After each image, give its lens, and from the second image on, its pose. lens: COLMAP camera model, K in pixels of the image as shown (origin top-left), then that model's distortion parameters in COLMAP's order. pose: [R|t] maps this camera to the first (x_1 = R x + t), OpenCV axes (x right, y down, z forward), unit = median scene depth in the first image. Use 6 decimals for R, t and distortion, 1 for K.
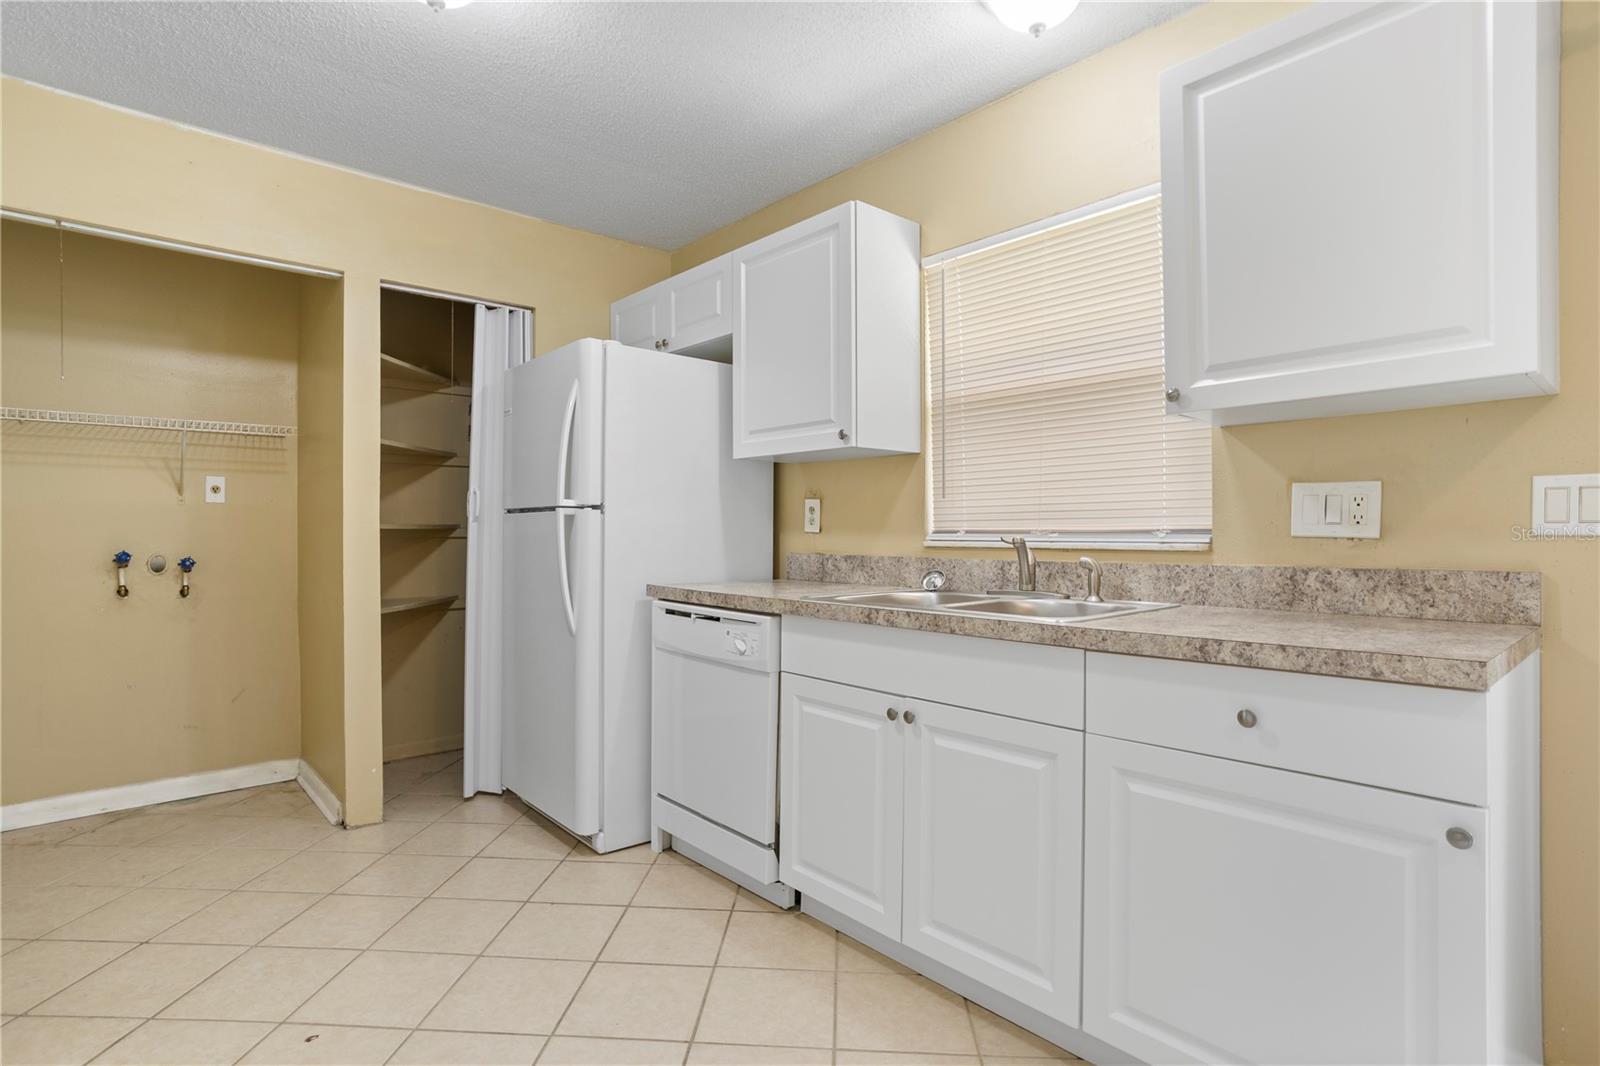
lens RADIAL K [[807.0, 0, 800.0], [0, 807.0, 533.0], [0, 0, 1]] dist [-0.076769, 0.054058]
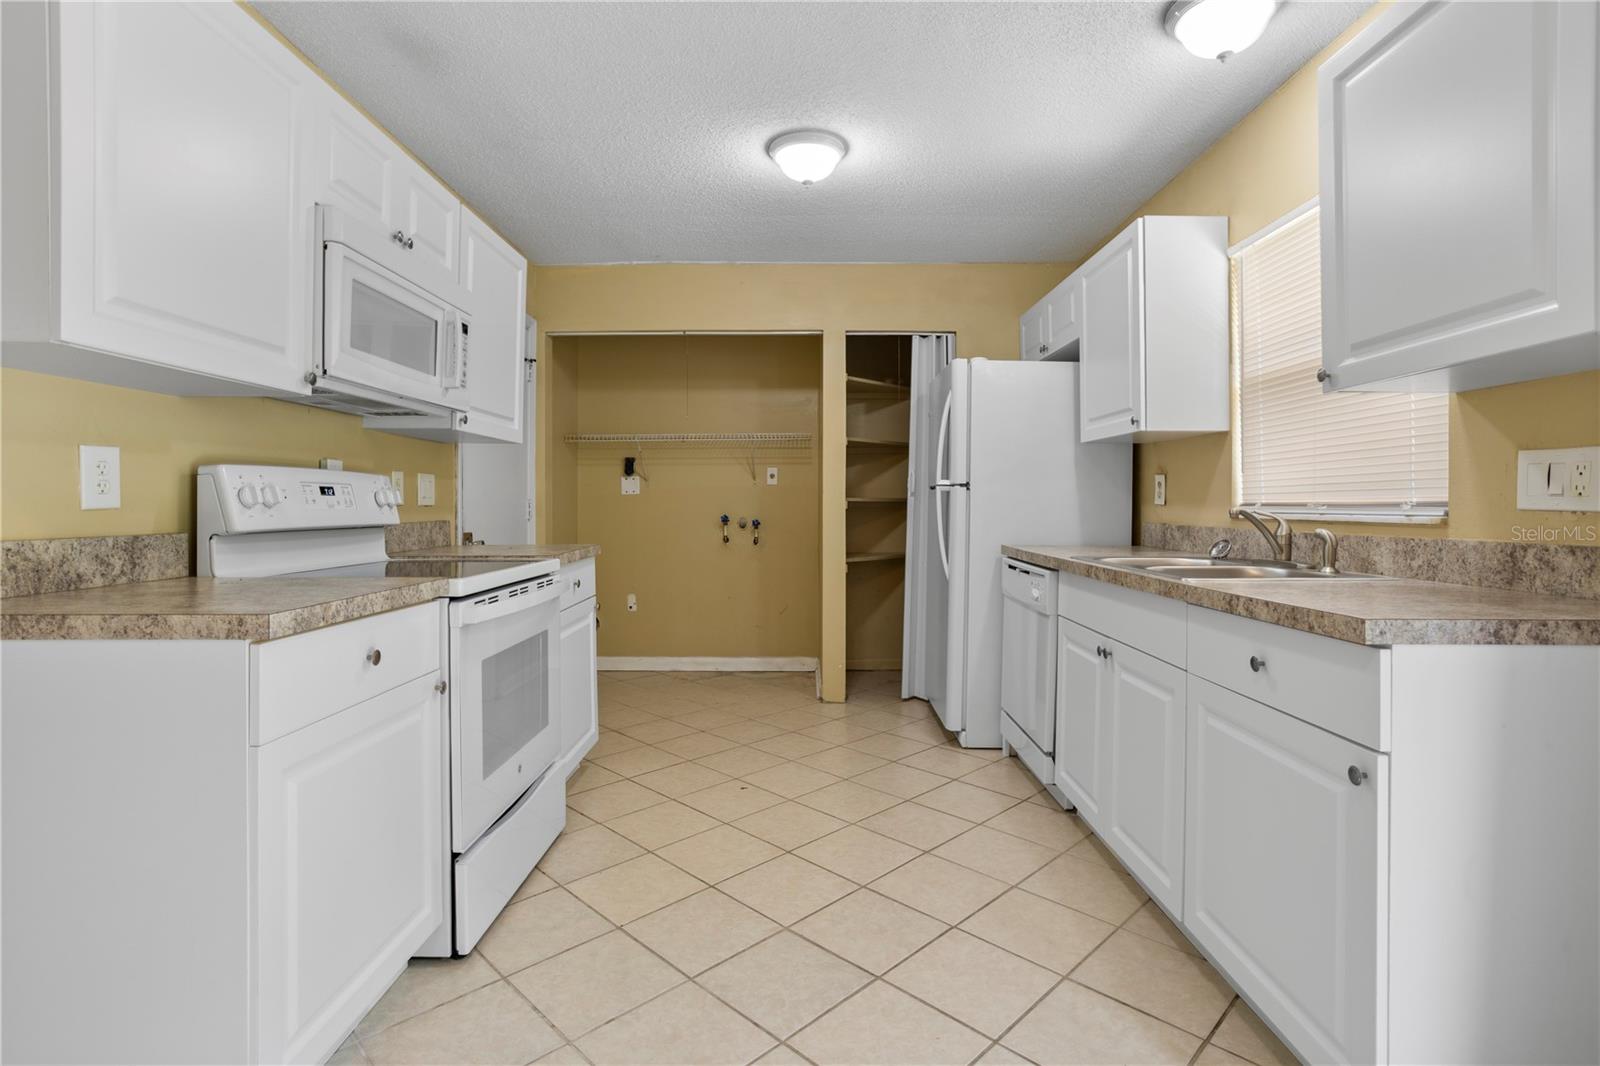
lens RADIAL K [[780.1, 0, 805.1], [0, 780.1, 507.9], [0, 0, 1]] dist [-0.053728, 0.029712]
pose [[0.752231, 0.005133, -0.658879, 0.460016], [-0.003257, 0.999986, 0.004072, 0.001047], [0.658891, -0.000917, 0.752238, -0.164381]]
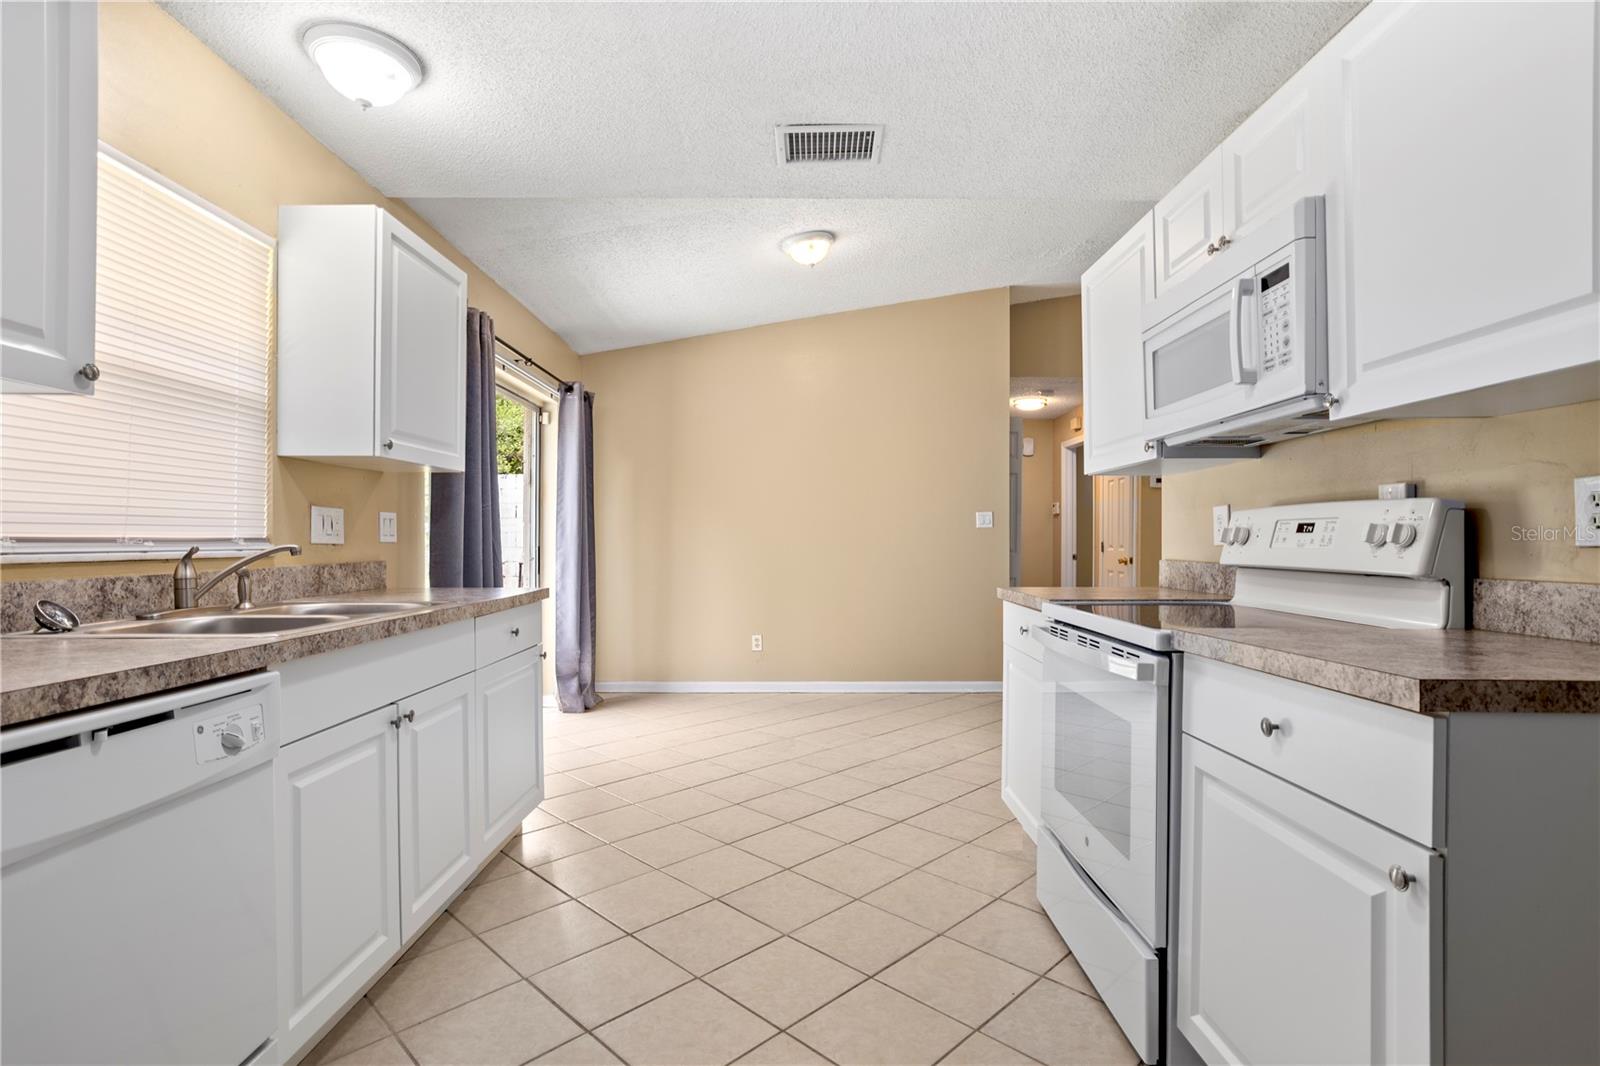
lens RADIAL K [[791.2, 0, 802.2], [0, 791.2, 512.1], [0, 0, 1]] dist [-0.053665, 0.030364]
pose [[-0.749265, 0.023134, 0.661866, -0.753330], [0.000228, 0.999399, -0.034673, -0.002475], [-0.662270, -0.025828, -0.748820, 1.155204]]
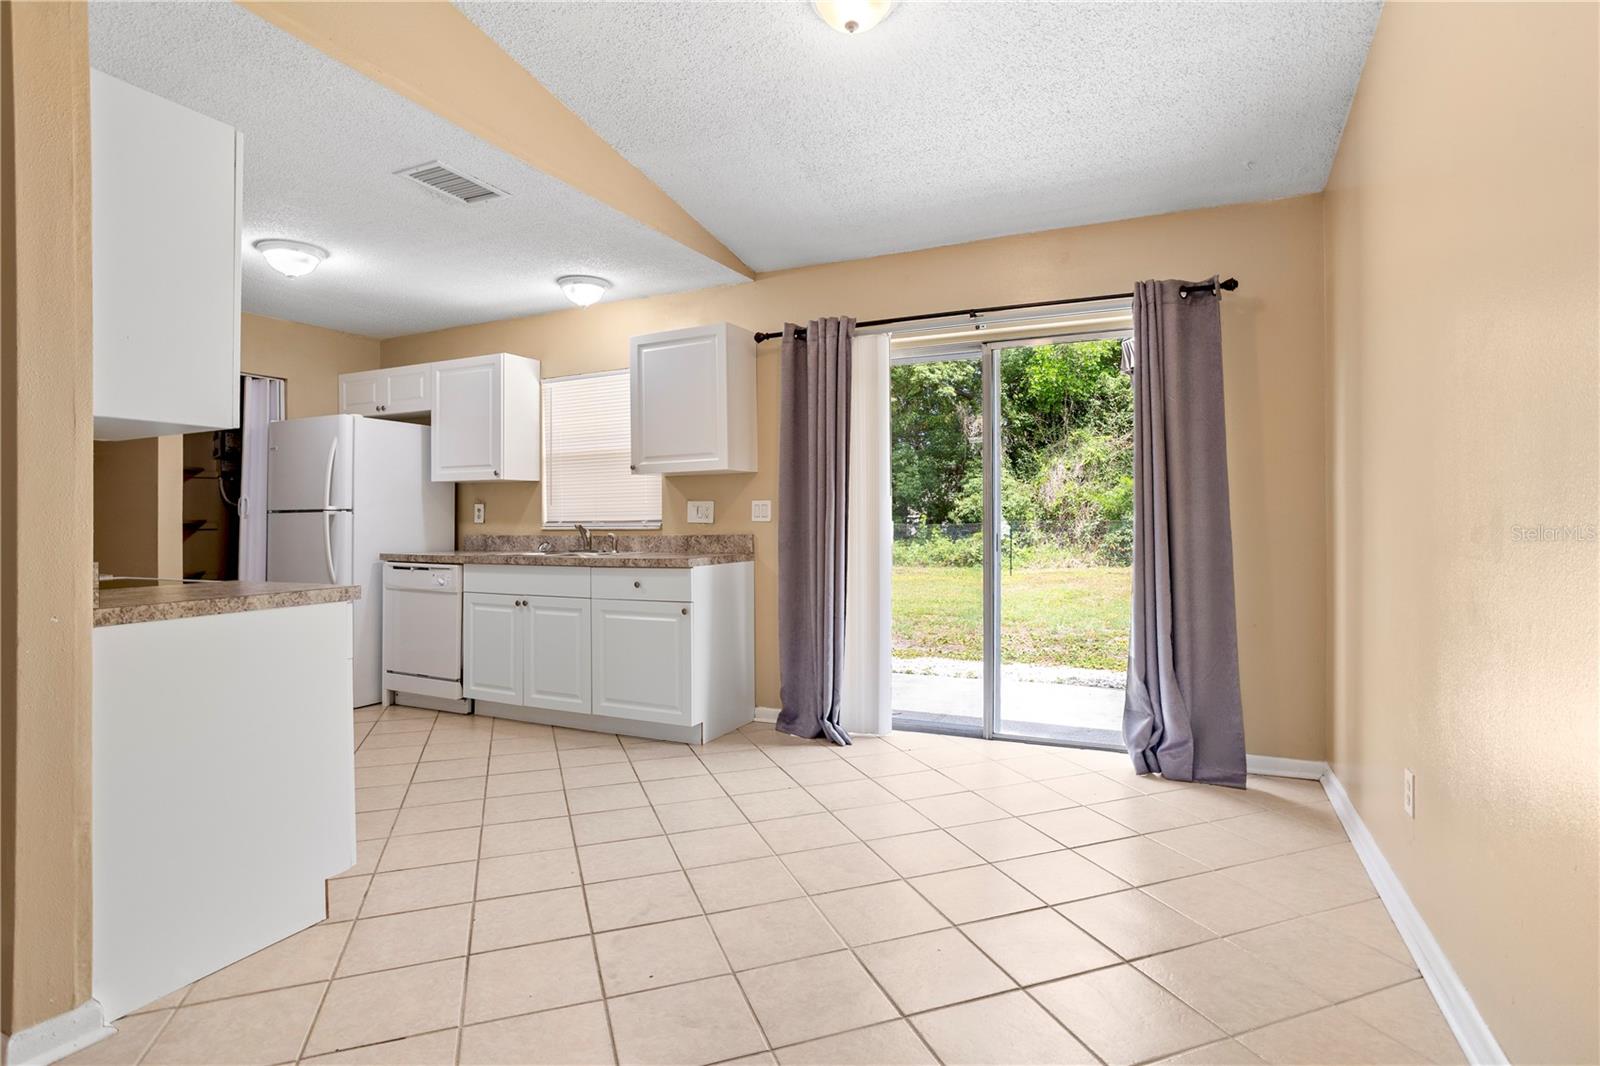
lens RADIAL K [[780.1, 0, 805.1], [0, 780.1, 507.9], [0, 0, 1]] dist [-0.053728, 0.029712]
pose [[0.915684, -0.002436, 0.401891, -0.015874], [0.009590, 0.999829, -0.015790, -0.000476], [-0.401784, 0.018313, 0.915551, -1.091395]]
